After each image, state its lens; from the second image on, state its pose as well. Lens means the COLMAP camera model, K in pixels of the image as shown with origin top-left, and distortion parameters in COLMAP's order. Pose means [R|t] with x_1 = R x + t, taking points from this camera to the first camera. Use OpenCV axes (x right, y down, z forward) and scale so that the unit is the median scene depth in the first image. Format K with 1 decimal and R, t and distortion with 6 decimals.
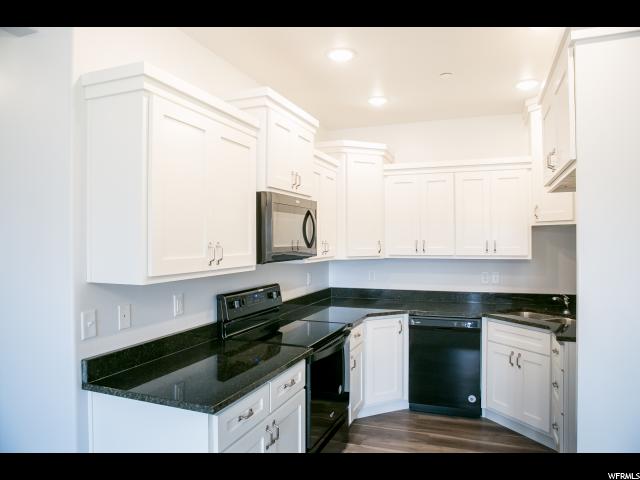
lens RADIAL K [[439.2, 0, 320.0], [0, 439.2, 240.0], [0, 0, 1]] dist [-0.076646, 0.002318]
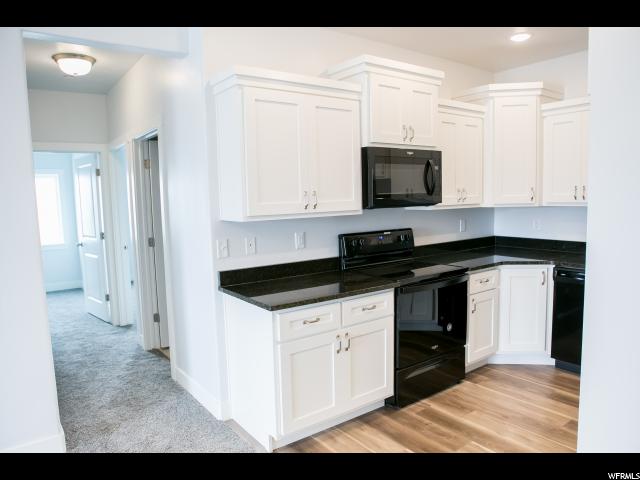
lens RADIAL K [[452.7, 0, 320.0], [0, 452.7, 240.0], [0, 0, 1]] dist [-0.067017, 0.007474]
pose [[0.846745, 0.042483, -0.530300, 0.406981], [0.018177, 0.993914, 0.108647, 0.002306], [0.531689, -0.101636, 0.840819, -0.097413]]
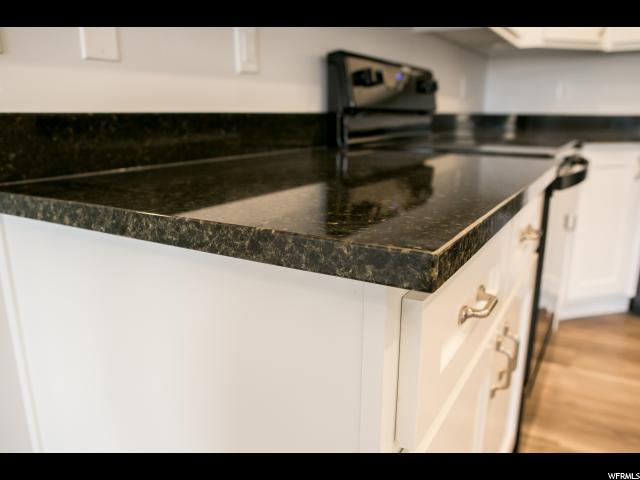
lens RADIAL K [[487.8, 0, 320.0], [0, 487.8, 240.0], [0, 0, 1]] dist [-0.081238, 0.000522]
pose [[0.985449, 0.044604, -0.164013, -0.156840], [-0.003126, 0.969545, 0.244892, 0.198646], [0.169941, -0.240816, 0.955577, 0.478953]]
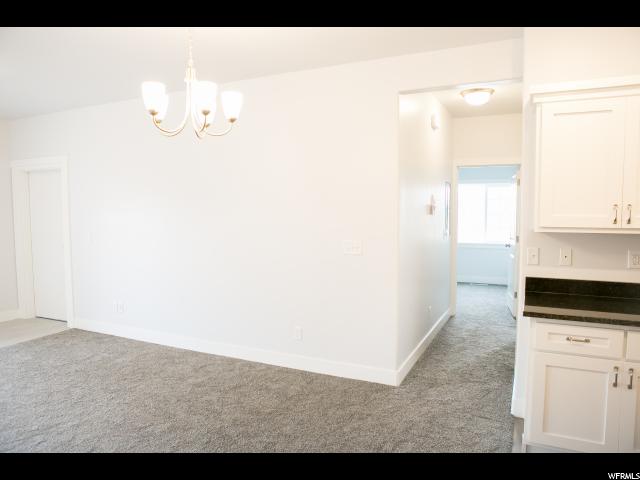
lens RADIAL K [[452.7, 0, 320.0], [0, 452.7, 240.0], [0, 0, 1]] dist [-0.067017, 0.007474]
pose [[-0.068714, 0.082069, -0.994255, 0.804206], [0.006704, 0.996626, 0.081802, -0.001164], [0.997614, -0.001044, -0.069032, 0.229883]]
